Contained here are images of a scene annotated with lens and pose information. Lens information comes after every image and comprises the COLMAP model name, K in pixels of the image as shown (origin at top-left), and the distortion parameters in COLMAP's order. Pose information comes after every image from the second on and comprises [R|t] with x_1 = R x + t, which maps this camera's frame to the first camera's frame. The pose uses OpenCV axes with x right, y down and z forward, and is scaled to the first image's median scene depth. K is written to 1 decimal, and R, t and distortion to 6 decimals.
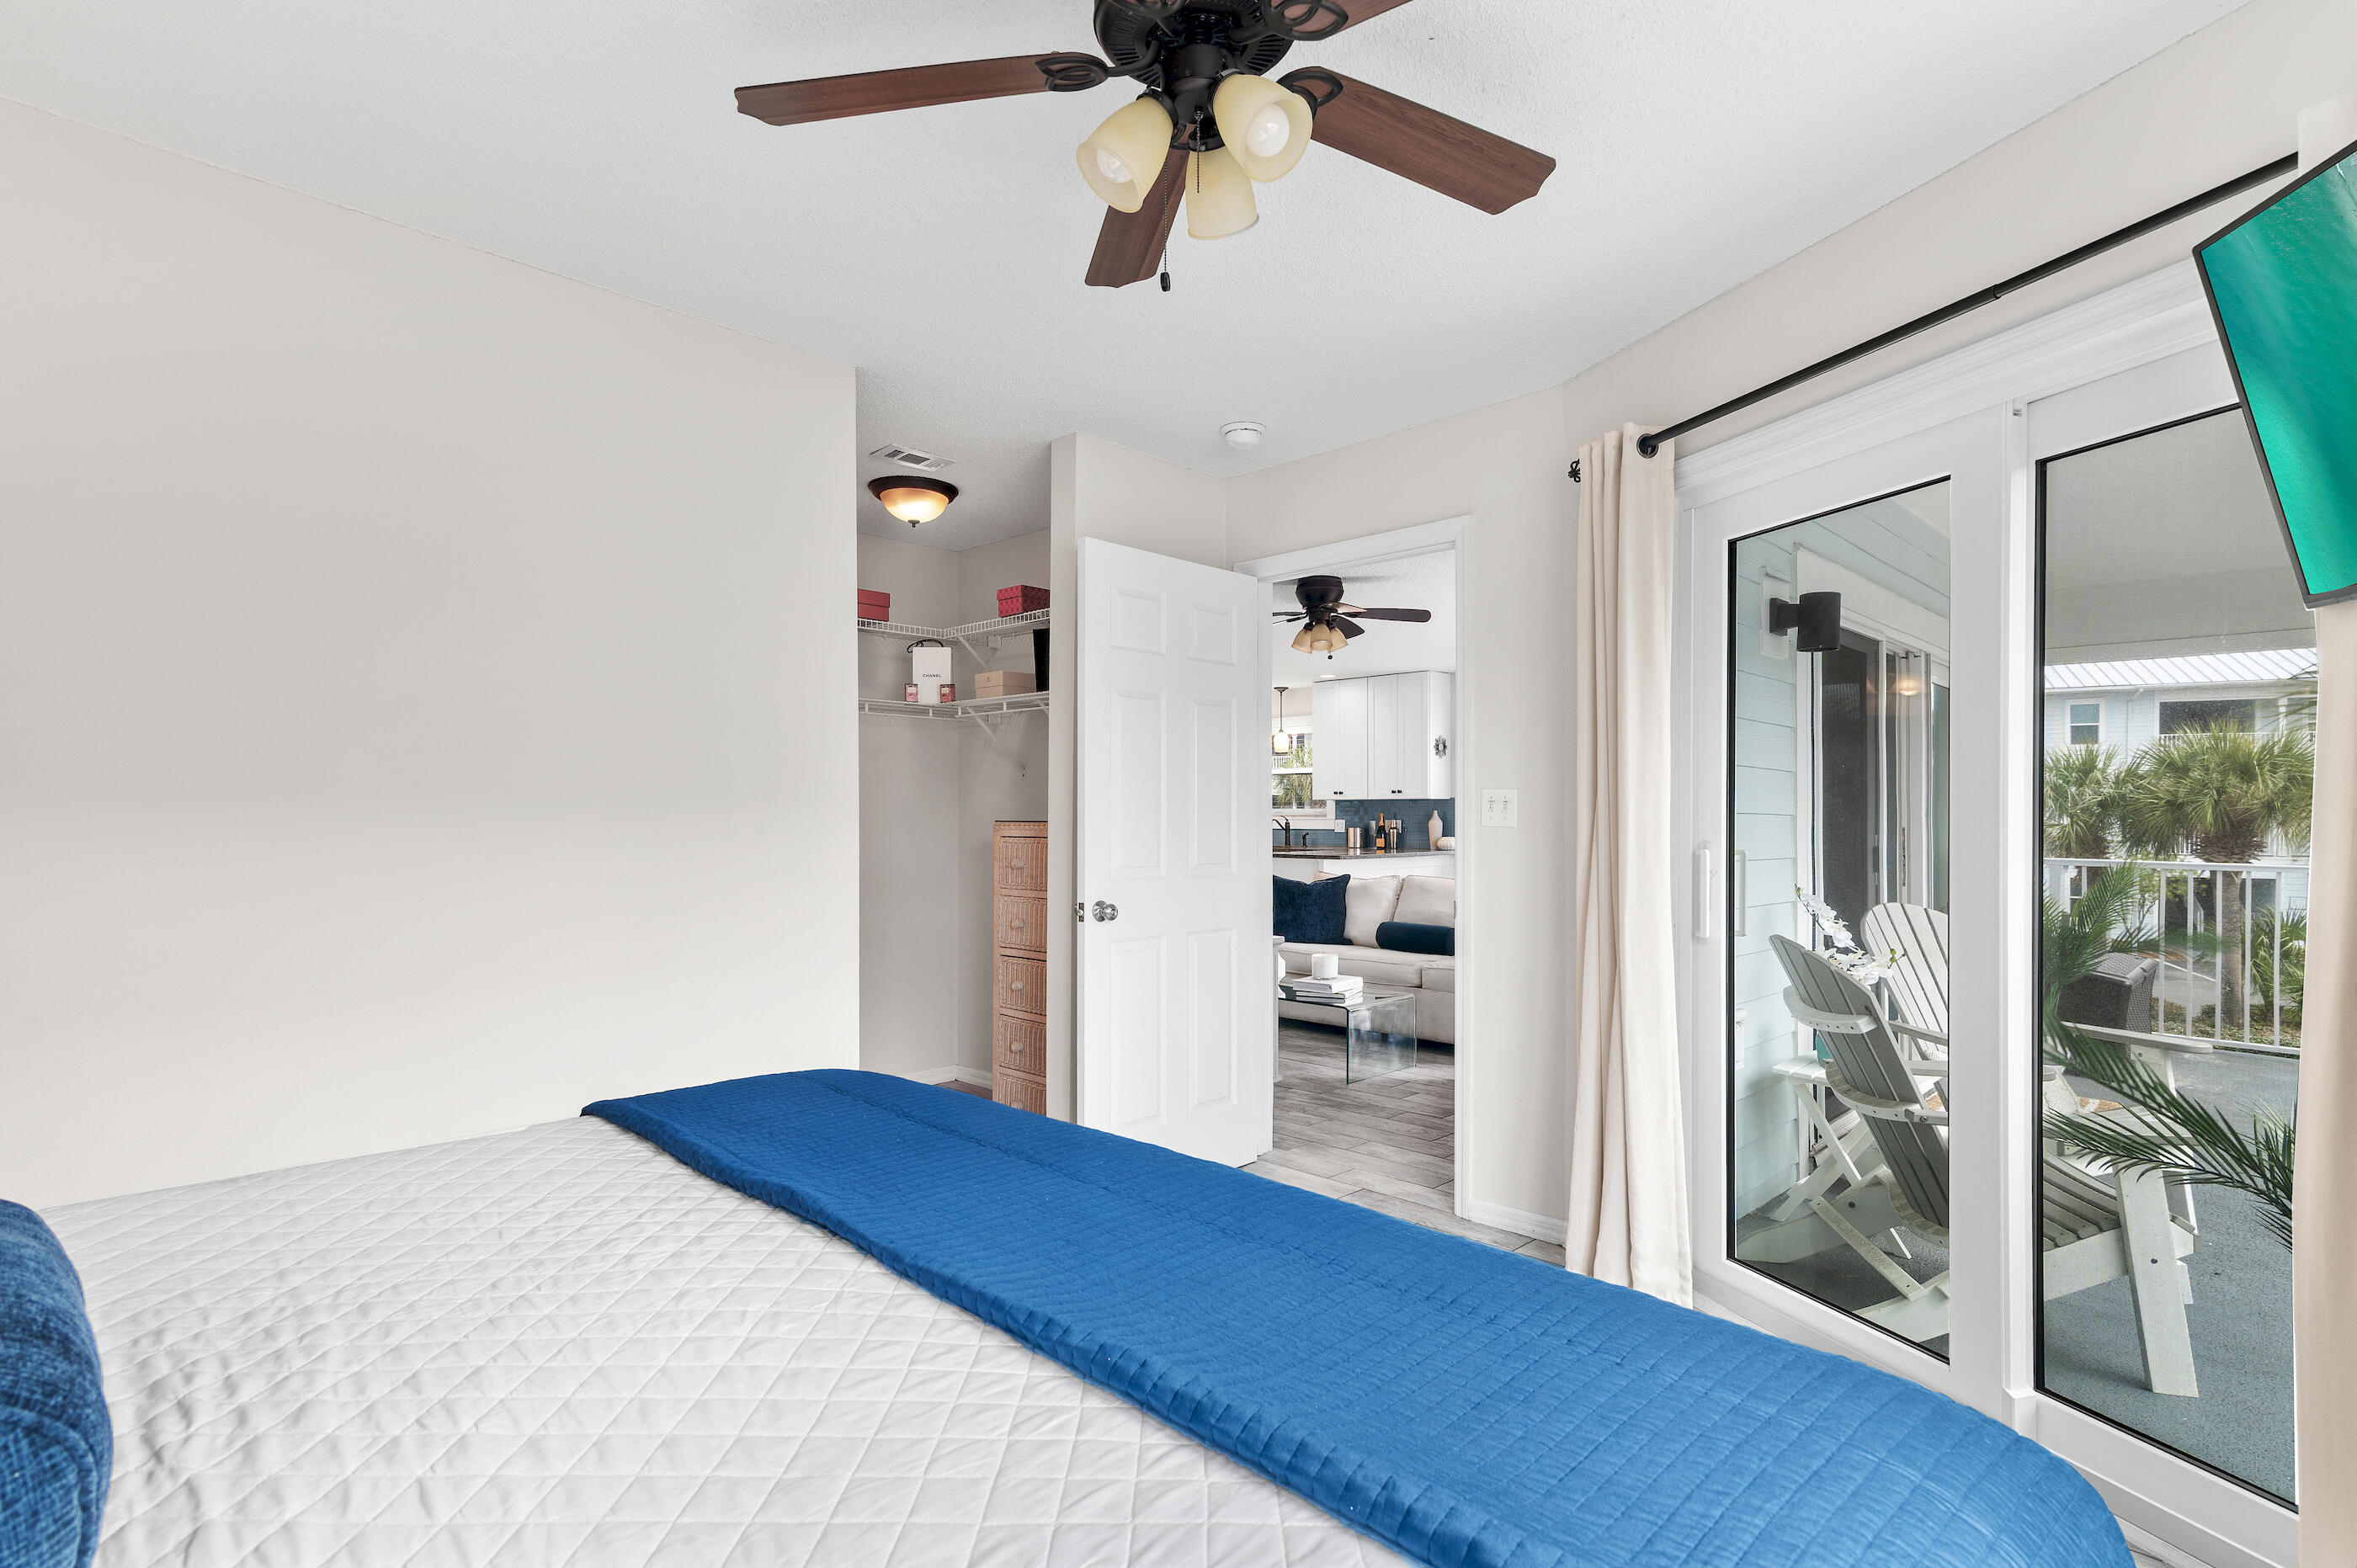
lens RADIAL K [[1132.5, 0, 1170.4], [0, 1132.5, 816.1], [0, 0, 1]] dist [0.002647, 0.000670]
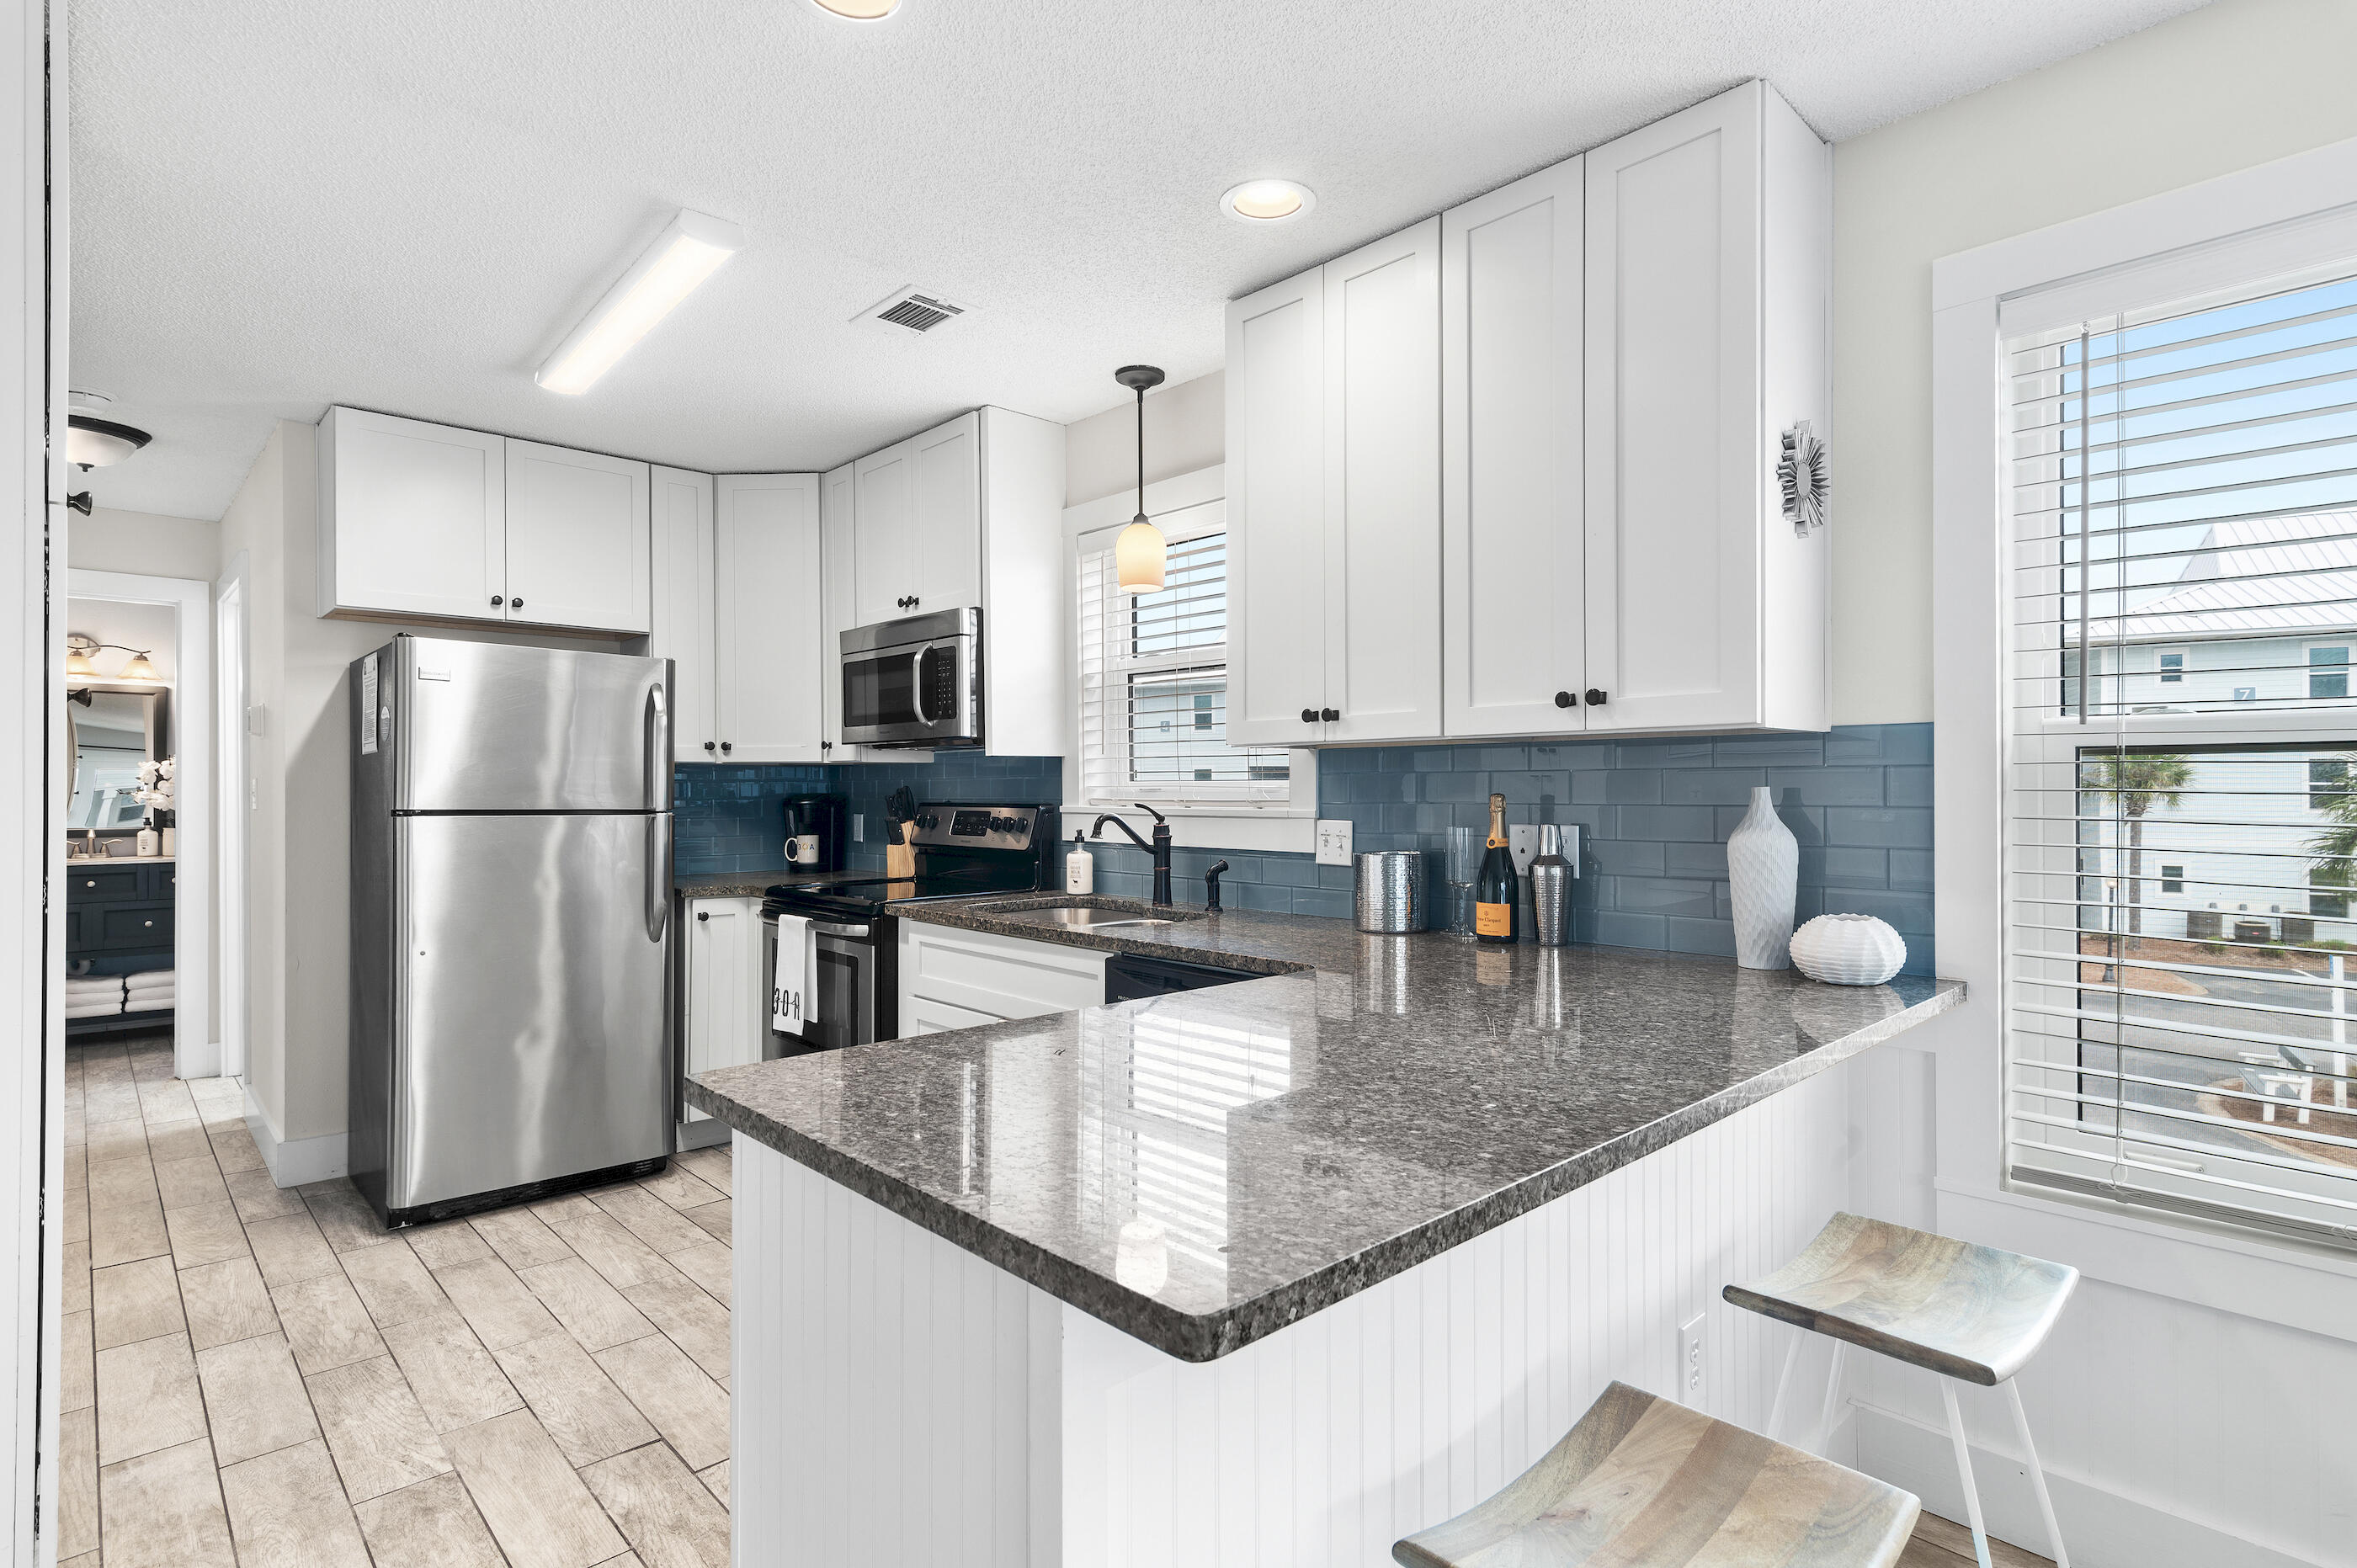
lens RADIAL K [[1167.4, 0, 1178.5], [0, 1167.4, 784.0], [0, 0, 1]] dist [0.001662, 0.000201]
pose [[0.999782, -0.000824, -0.020867, 0.123792], [0.000721, 0.999987, -0.004951, -0.004239], [0.020871, 0.004935, 0.999770, 0.750507]]
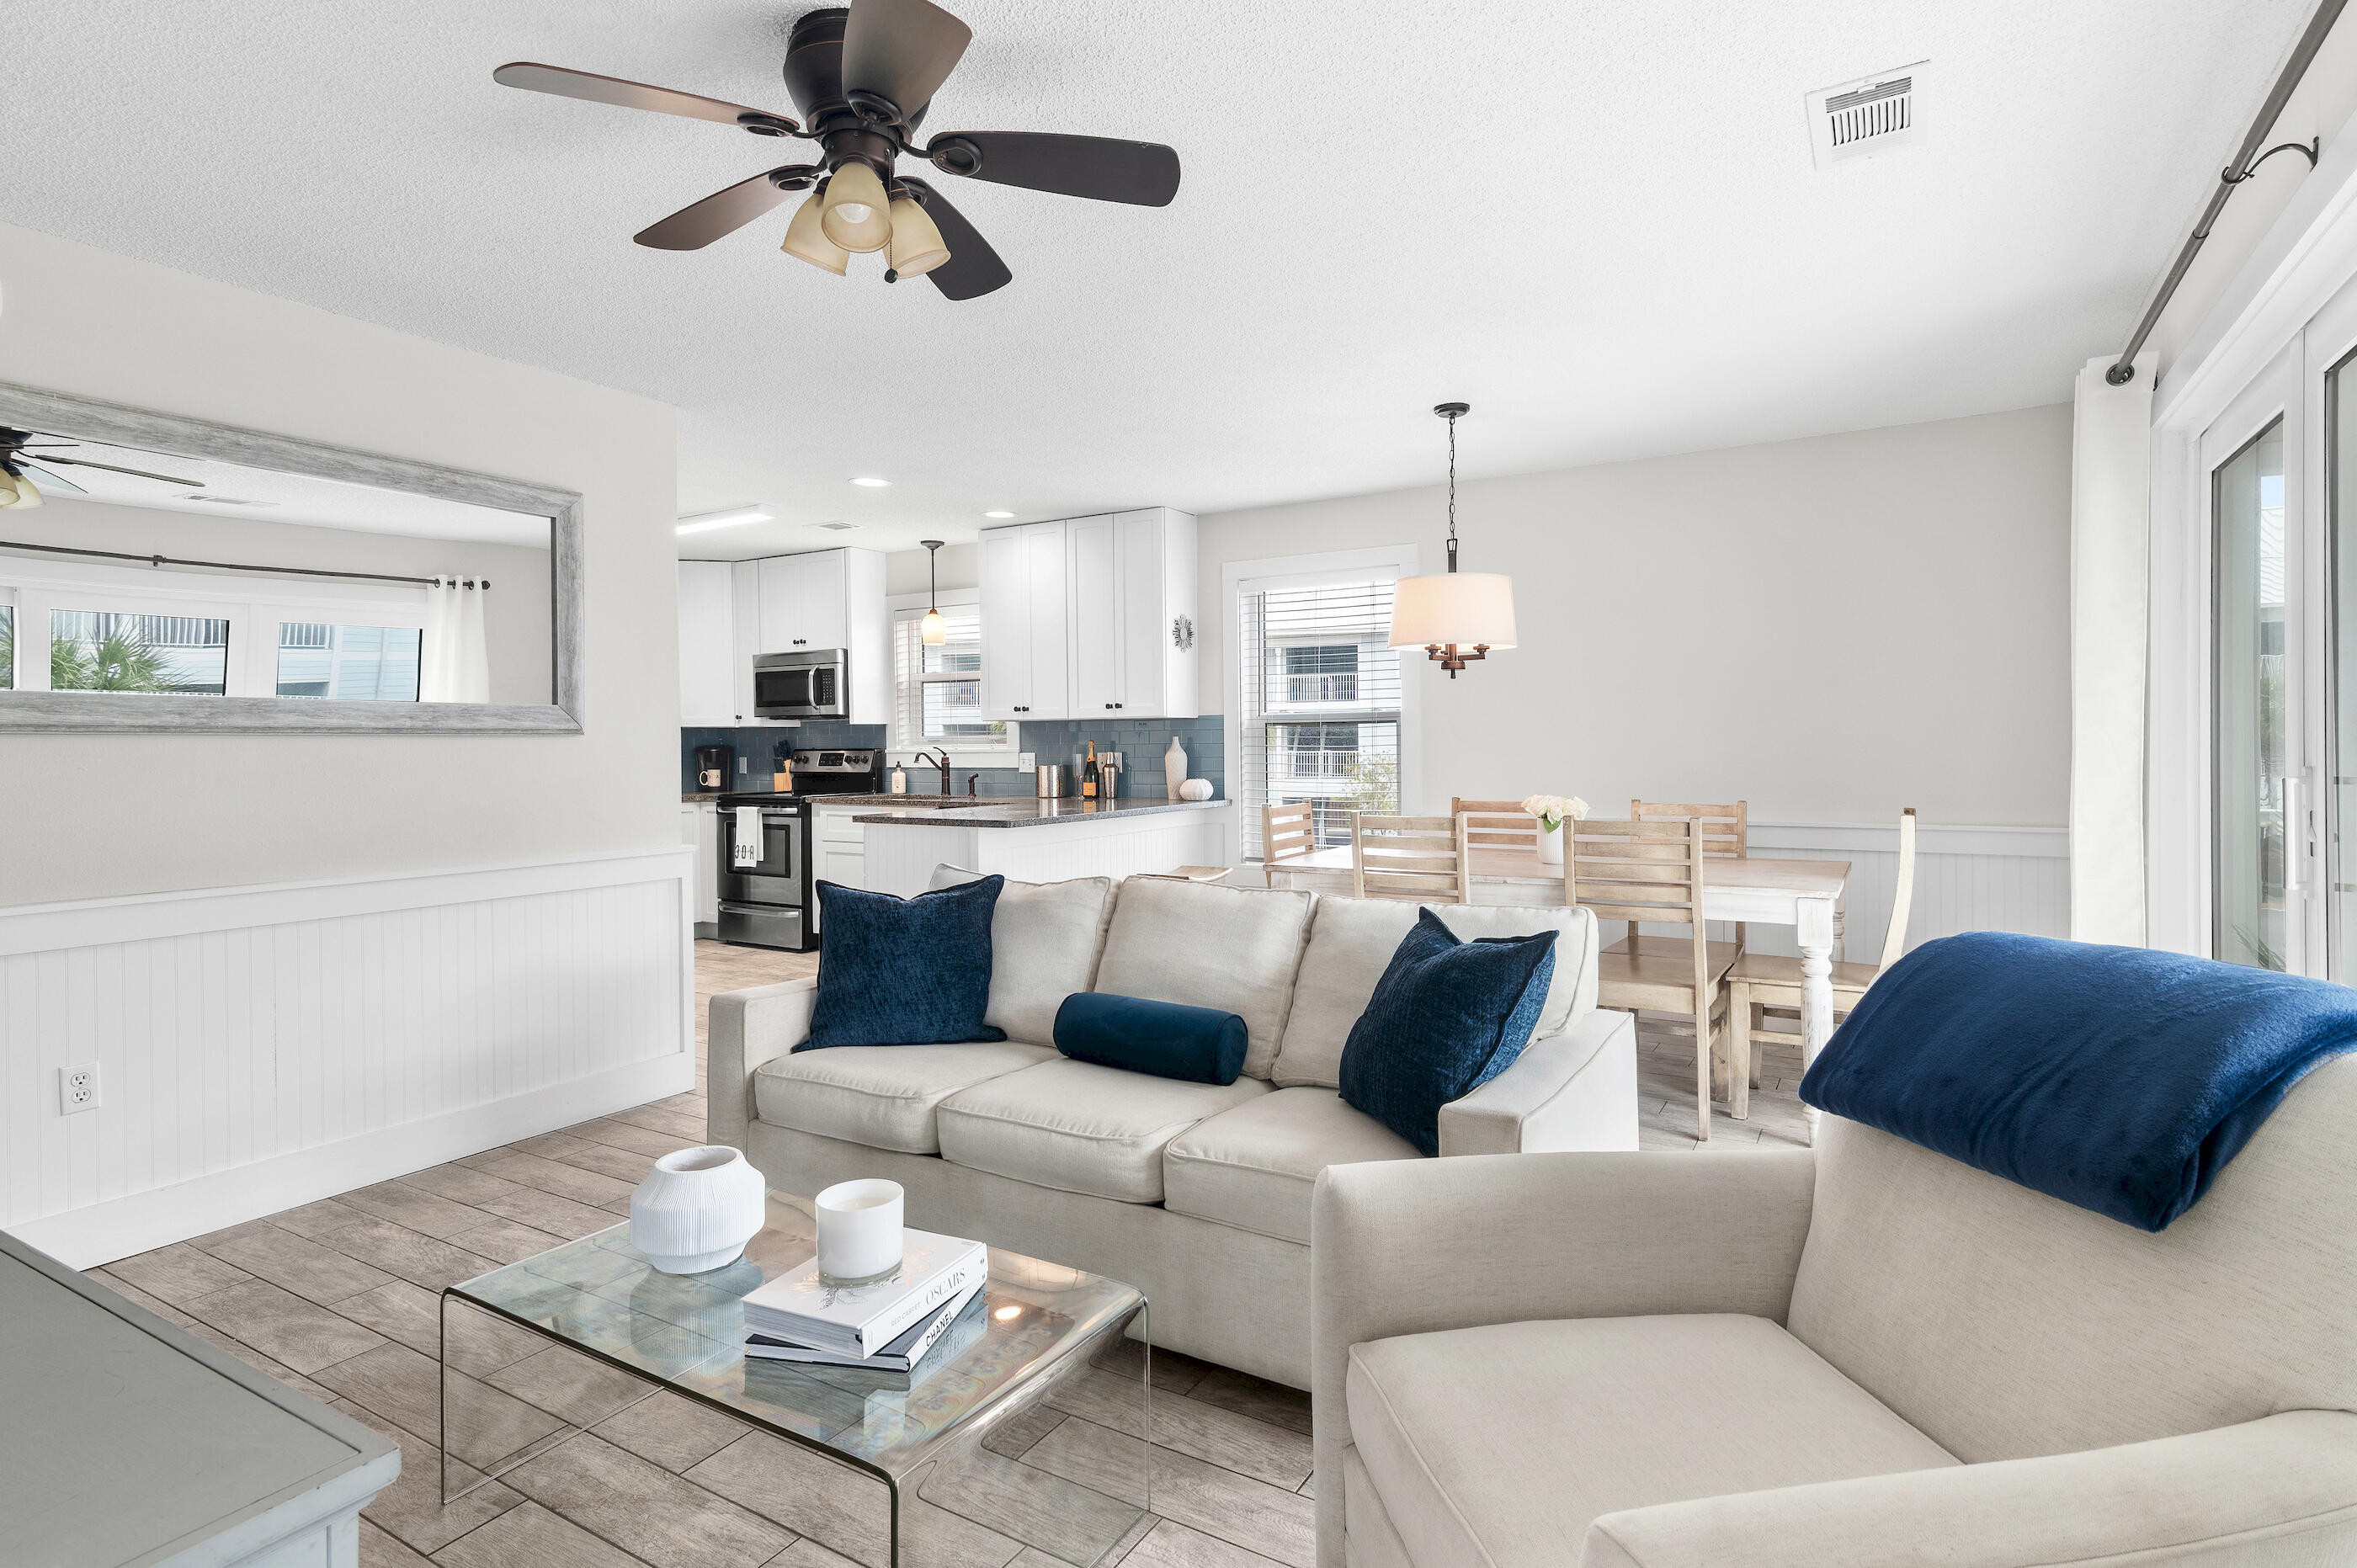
lens RADIAL K [[1169.9, 0, 1208.3], [0, 1169.9, 772.3], [0, 0, 1]] dist [0.001334, 0.000105]
pose [[0.964436, -0.013070, 0.263991, 0.078991], [0.007358, 0.999717, 0.022615, 0.000173], [-0.264212, -0.019868, 0.964260, 0.364199]]
